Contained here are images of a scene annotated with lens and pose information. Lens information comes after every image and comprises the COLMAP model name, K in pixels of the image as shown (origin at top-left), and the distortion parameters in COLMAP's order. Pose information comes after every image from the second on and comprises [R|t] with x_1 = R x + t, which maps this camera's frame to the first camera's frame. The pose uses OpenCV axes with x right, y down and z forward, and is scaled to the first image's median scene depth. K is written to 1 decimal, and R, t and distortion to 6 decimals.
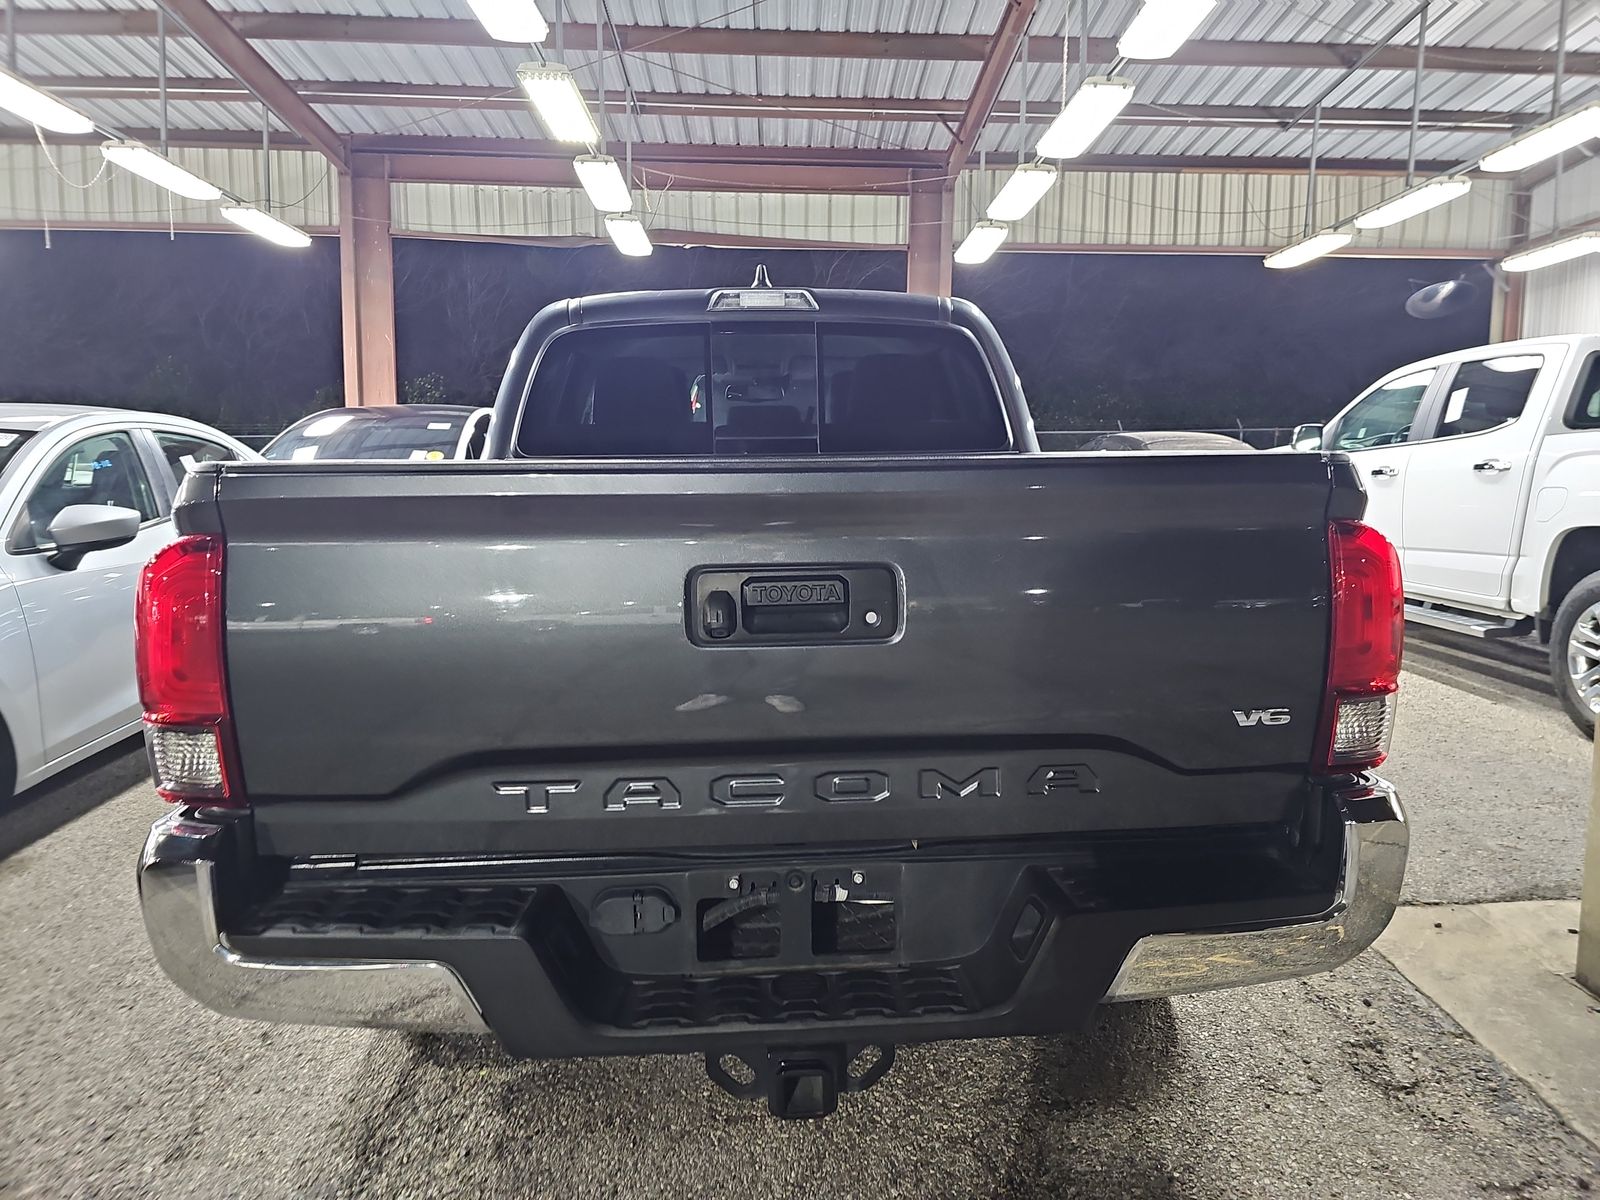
lens RADIAL K [[1046.8, 0, 800.0], [0, 1046.8, 600.0], [0, 0, 1]] dist [0.031922, -0.054391]
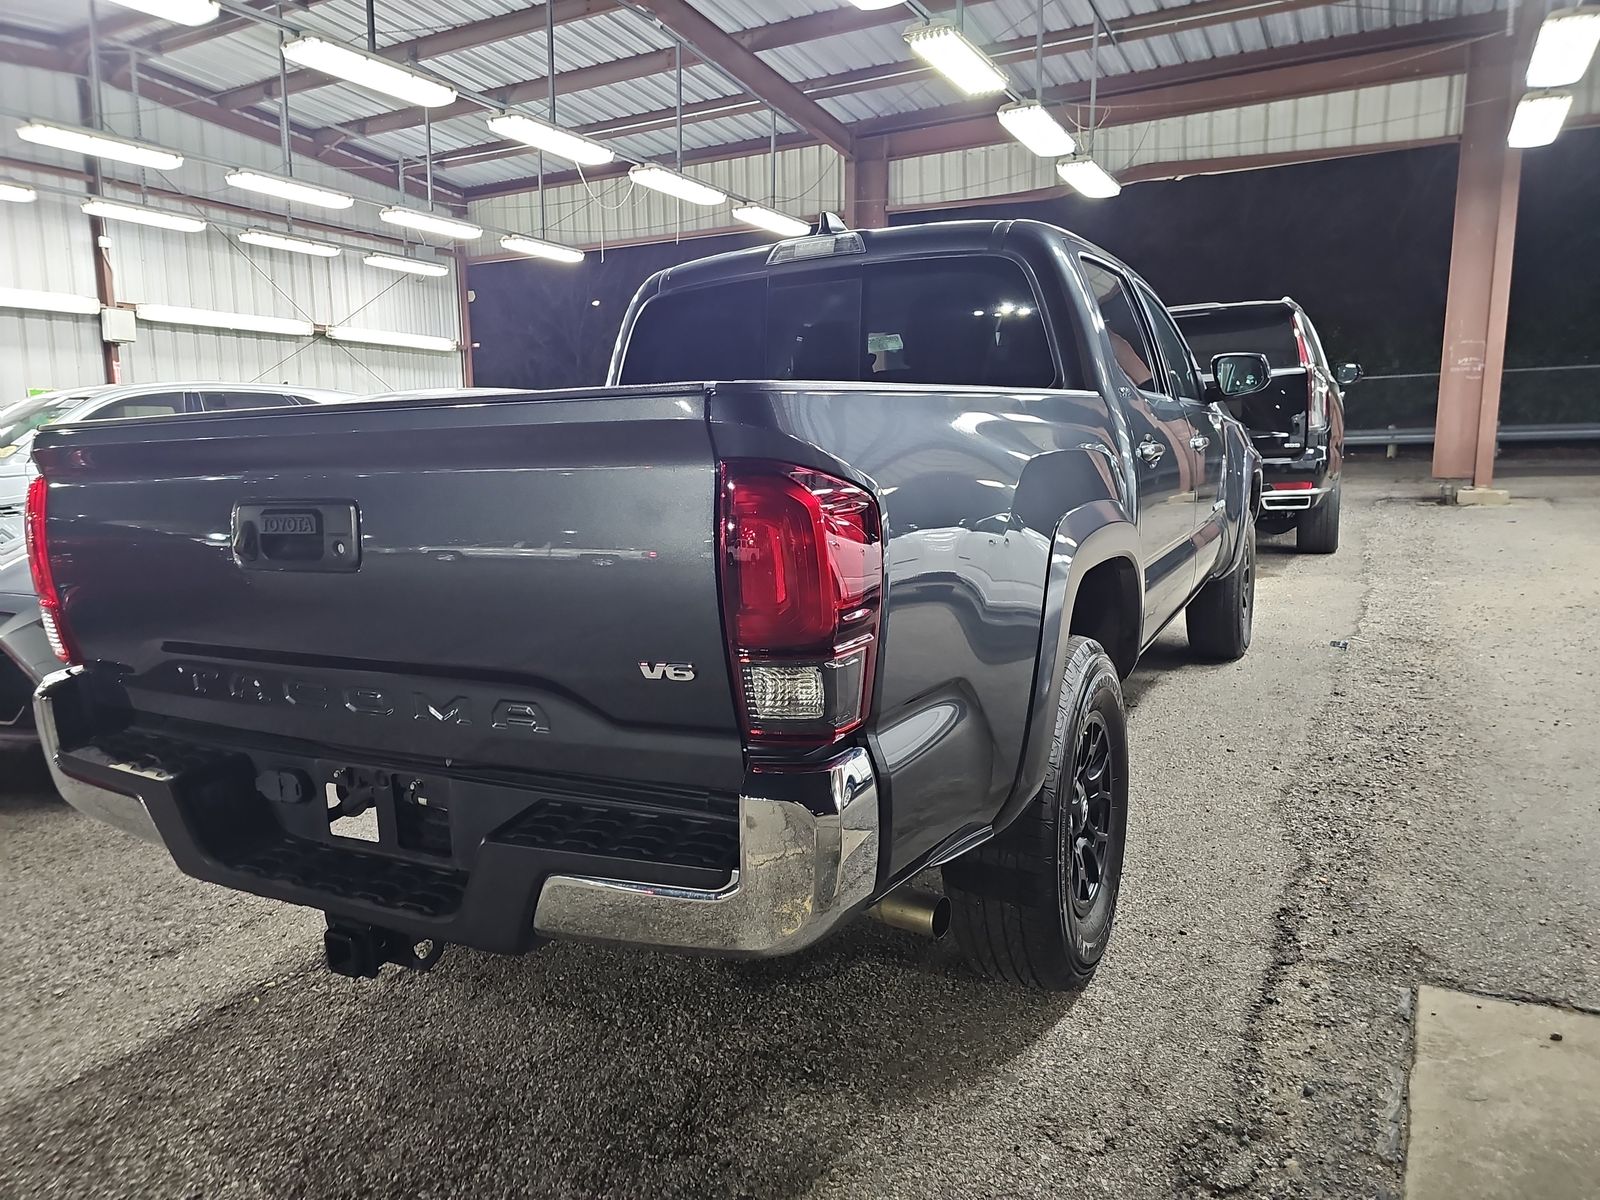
lens RADIAL K [[1075.6, 0, 796.9], [0, 1075.6, 624.2], [0, 0, 1]] dist [-0.003430, -0.023622]
pose [[0.843379, 0.059475, -0.534017, 0.156503], [-0.031761, 0.997635, 0.060949, 0.001018], [0.536380, -0.034443, 0.843274, 0.037175]]
